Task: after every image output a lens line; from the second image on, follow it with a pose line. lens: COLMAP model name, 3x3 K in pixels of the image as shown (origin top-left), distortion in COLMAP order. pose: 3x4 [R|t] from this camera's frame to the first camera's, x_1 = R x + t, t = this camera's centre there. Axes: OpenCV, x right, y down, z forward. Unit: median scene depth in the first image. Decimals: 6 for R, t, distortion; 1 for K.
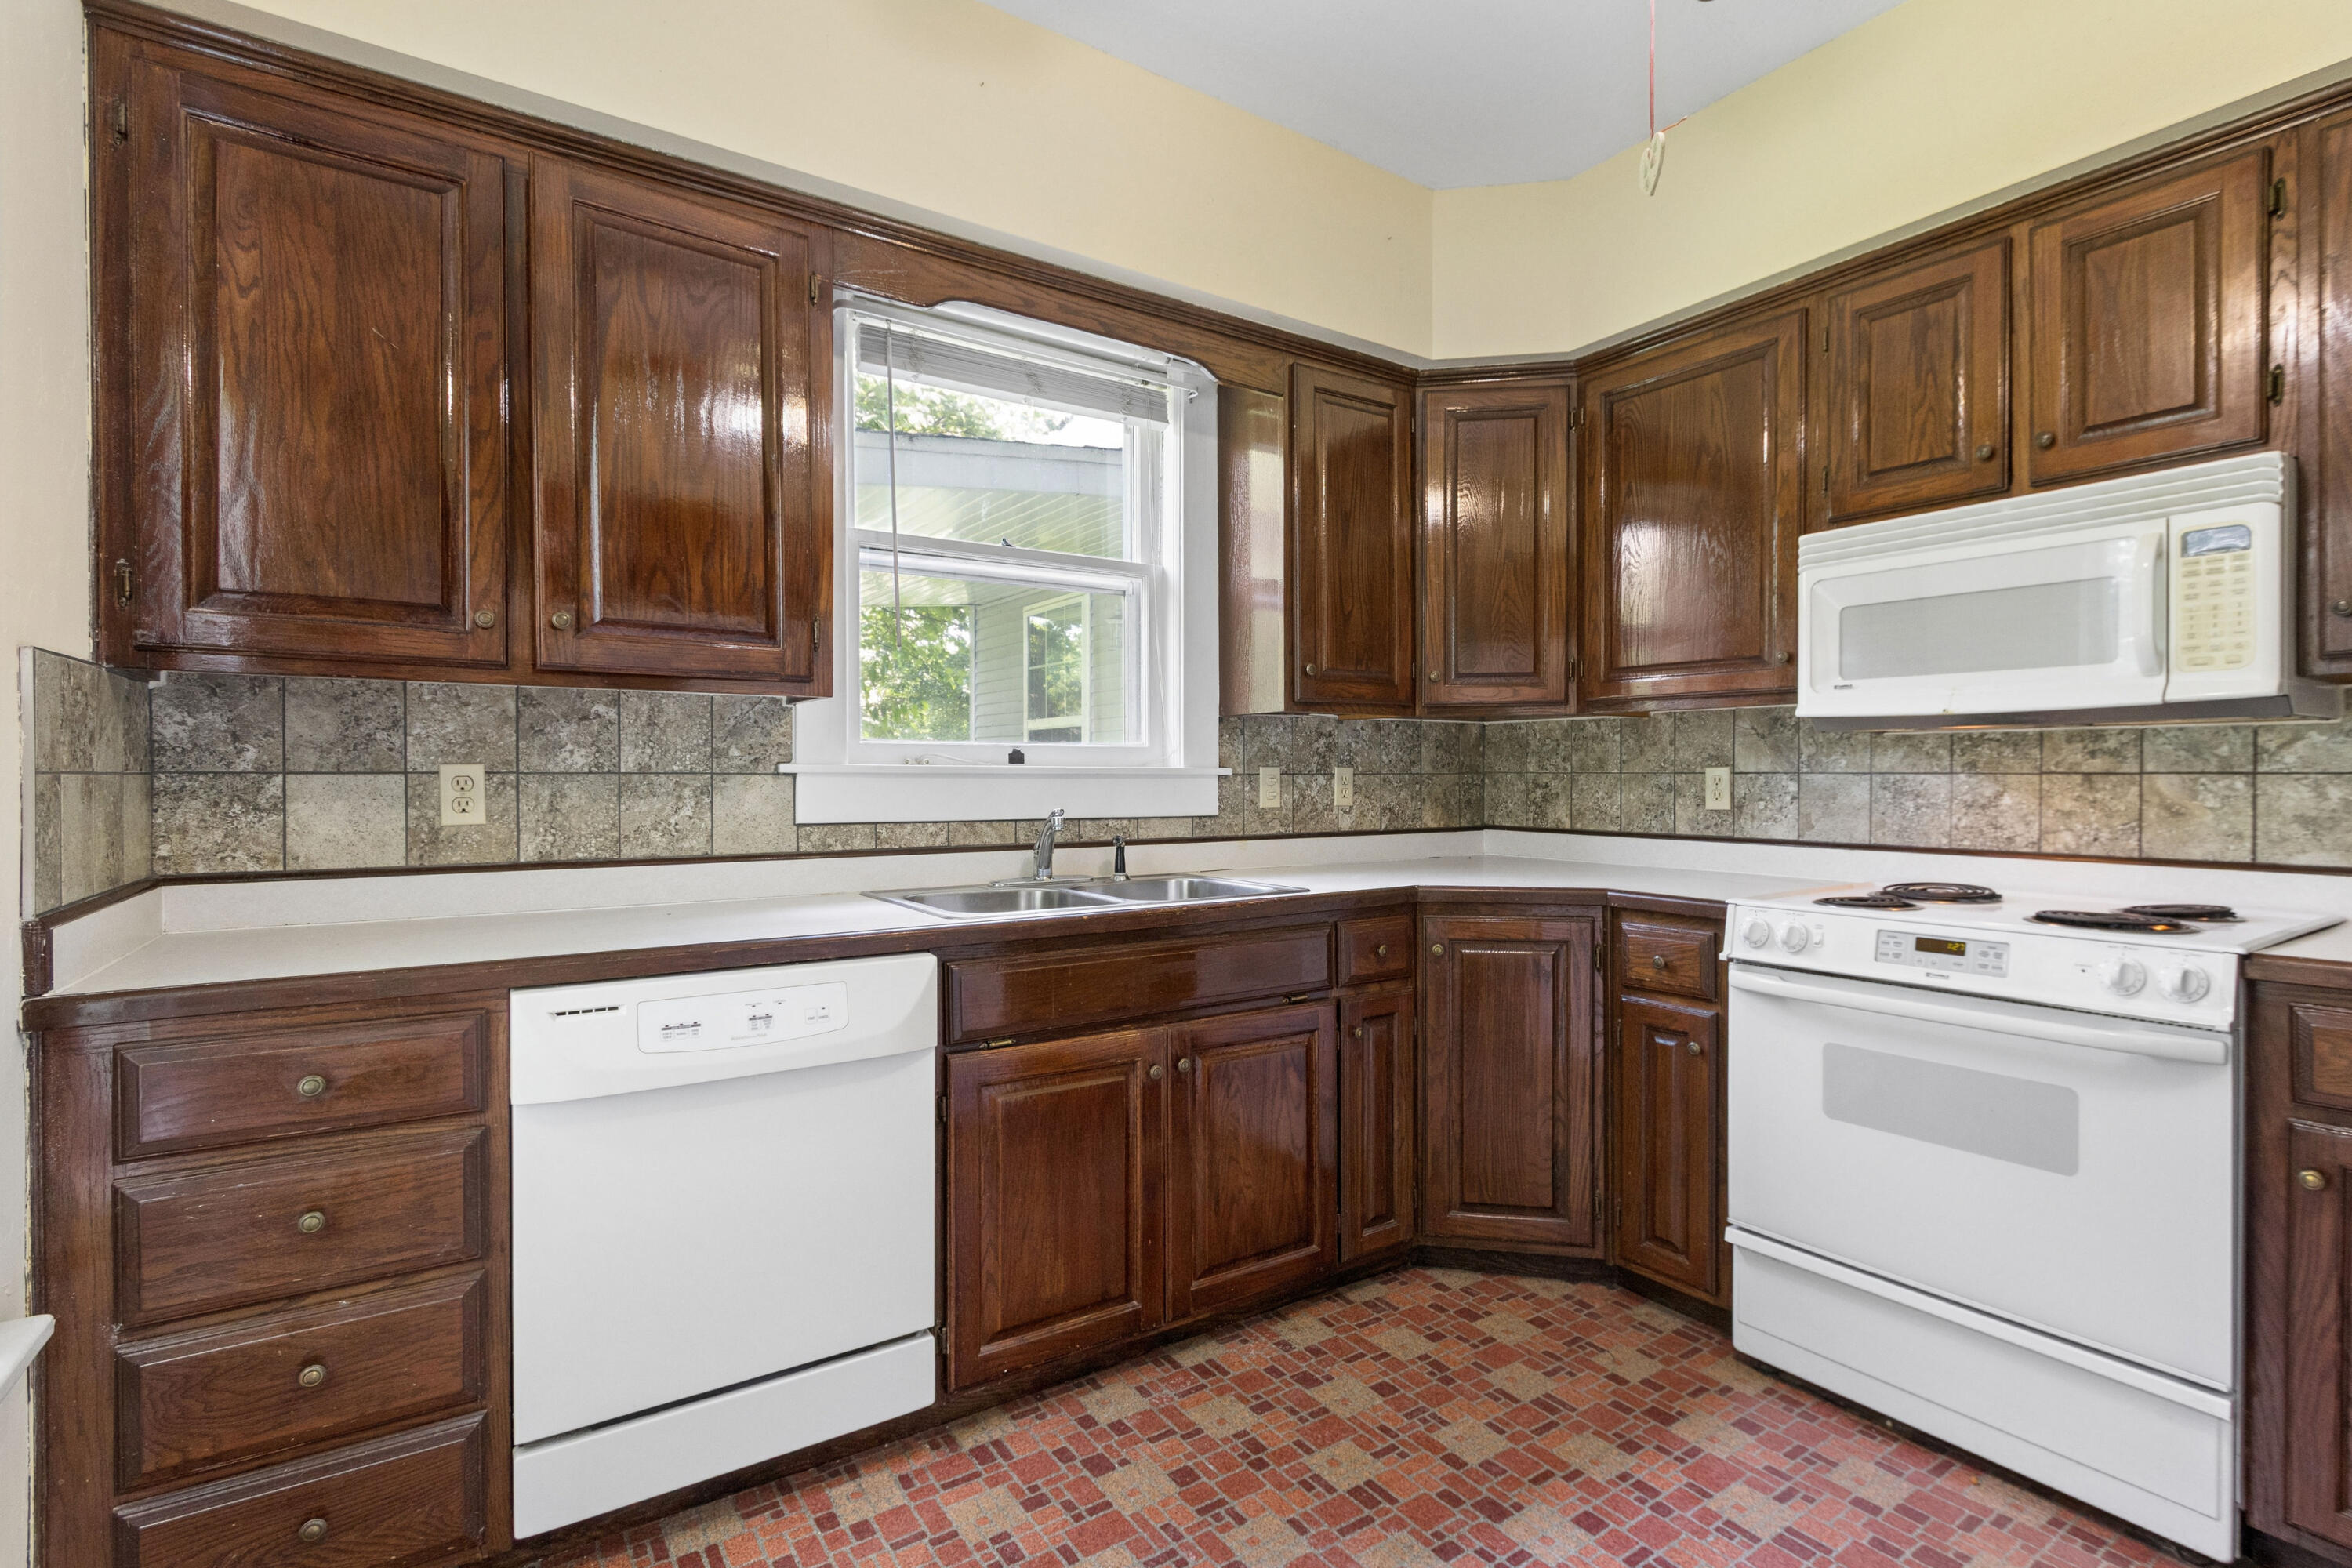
lens RADIAL K [[1094.8, 0, 1153.6], [0, 1094.8, 787.5], [0, 0, 1]] dist [0.002994, -0.000212]
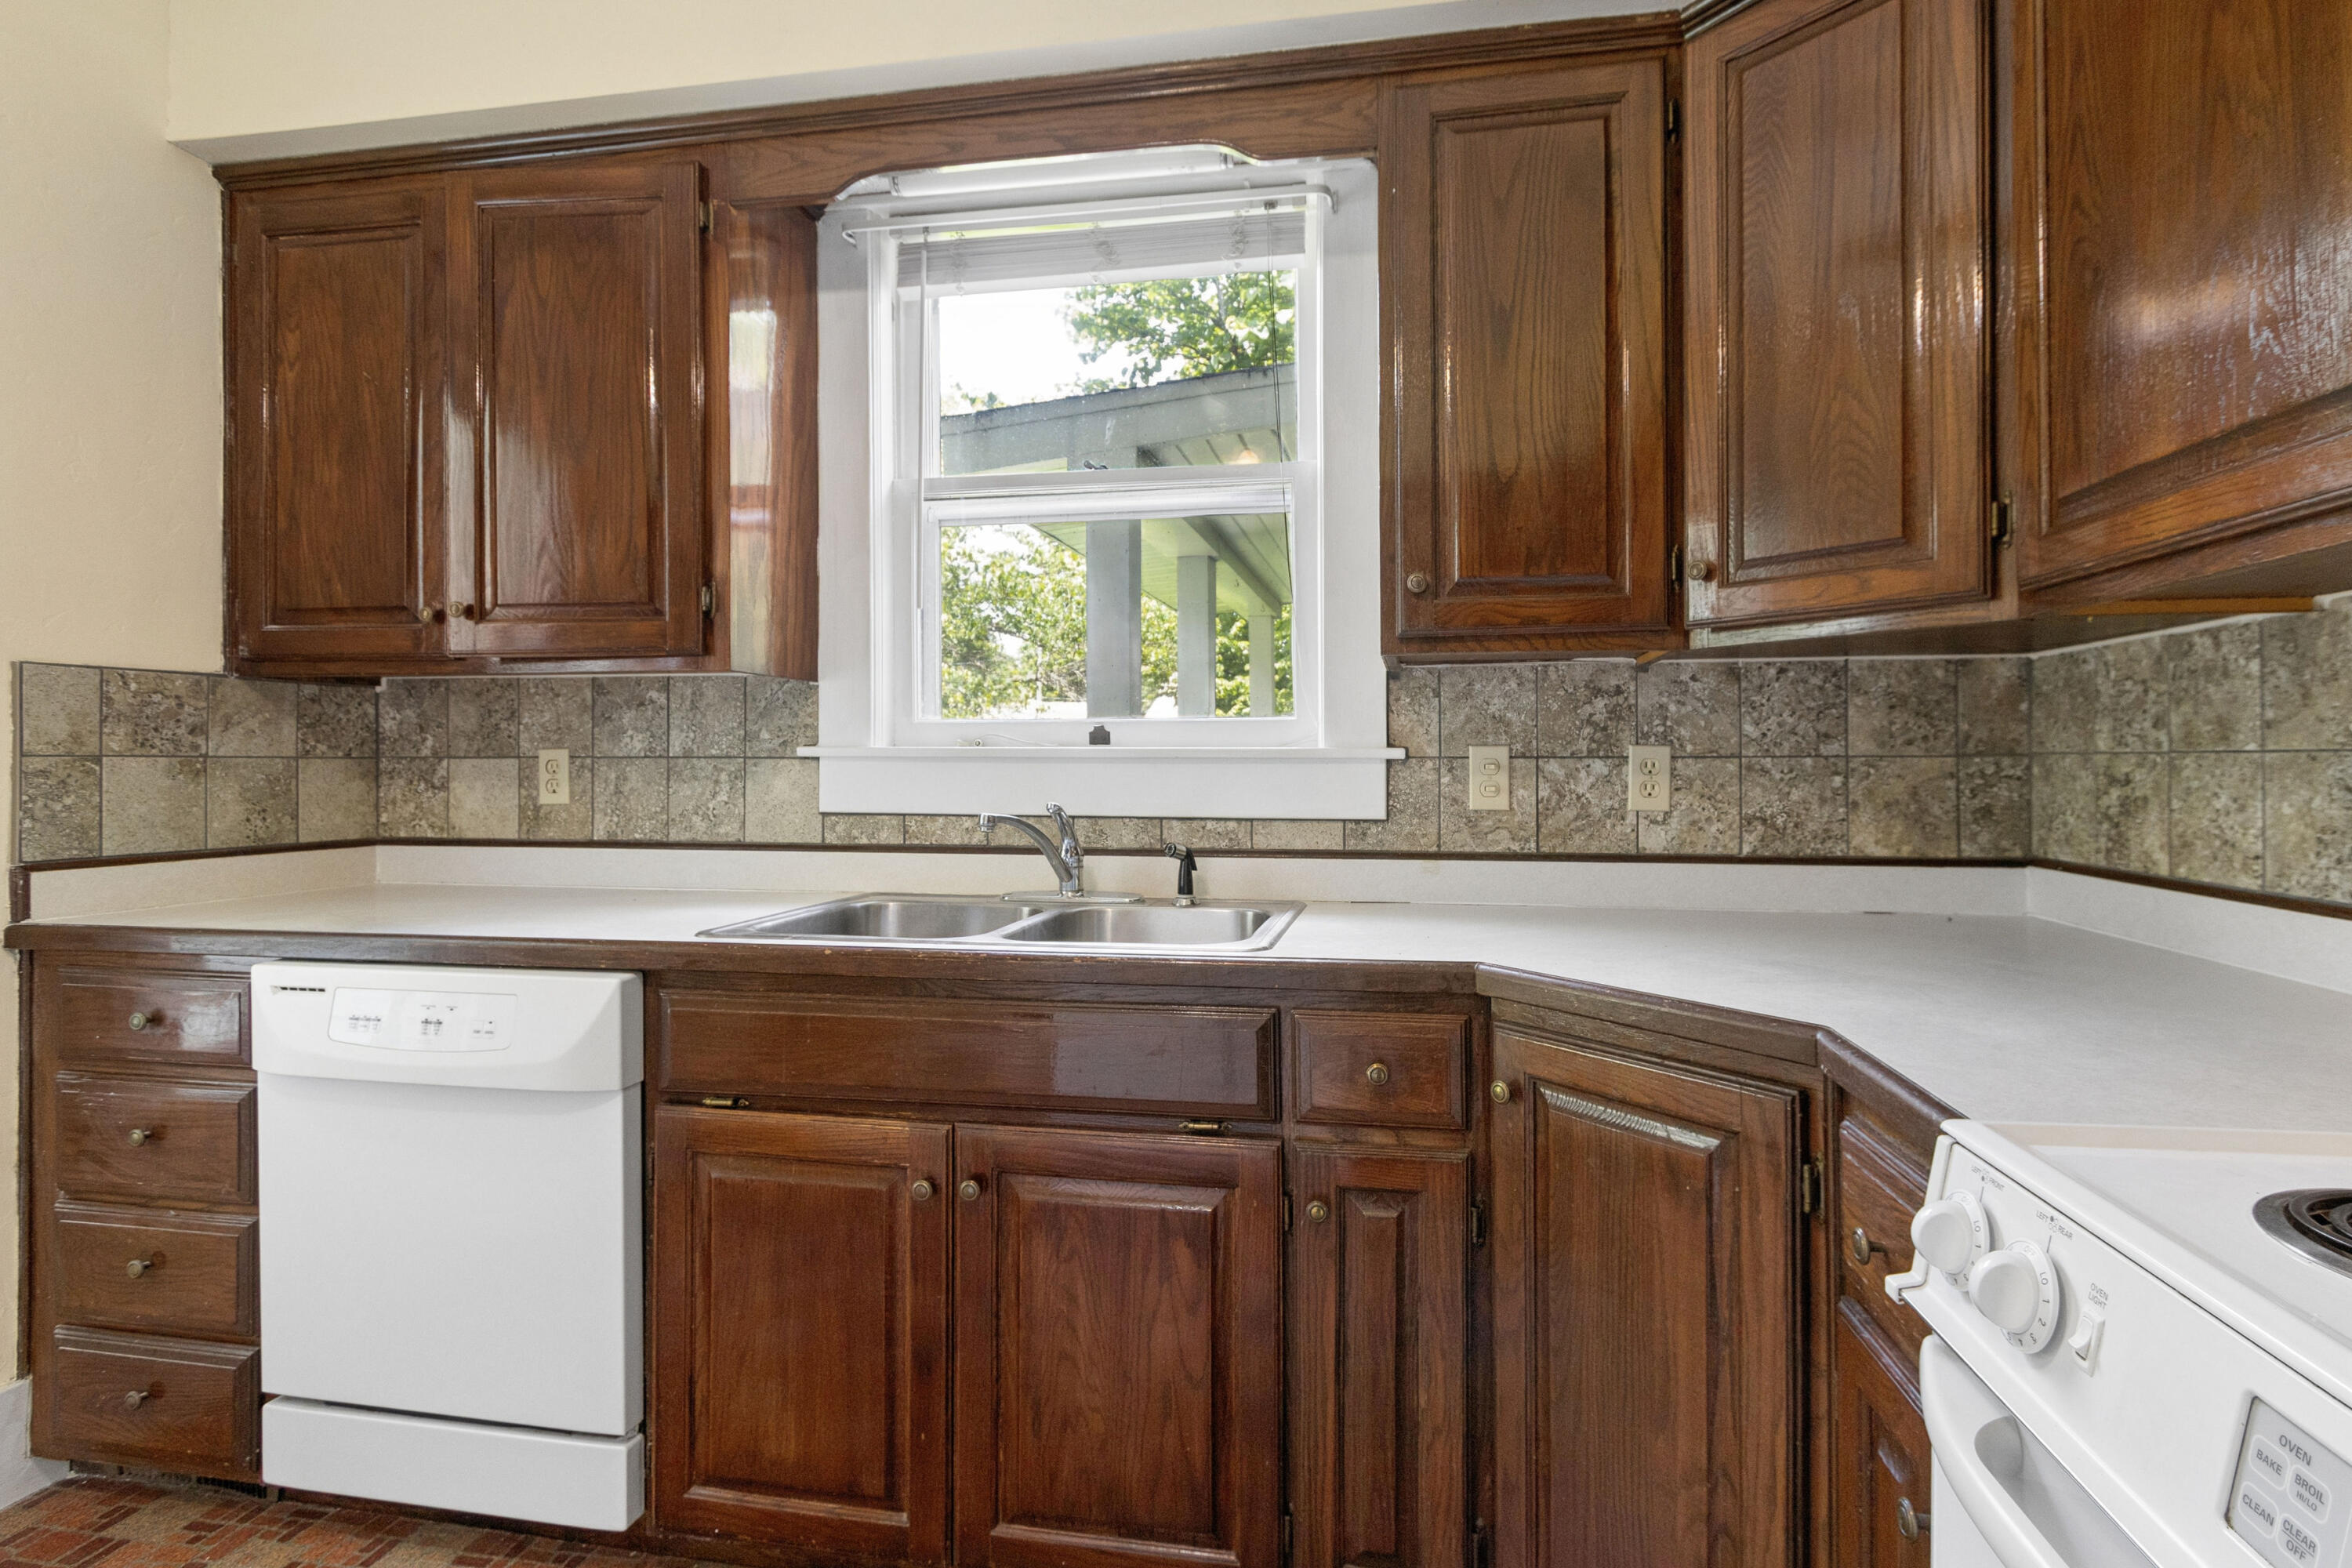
lens RADIAL K [[1094.8, 0, 1179.2], [0, 1094.8, 765.0], [0, 0, 1]] dist [0.002994, -0.000212]
pose [[0.742068, 0.000369, -0.670324, 0.531445], [-0.008388, 0.999927, -0.008736, -0.001019], [0.670272, 0.012105, 0.742017, 0.546996]]
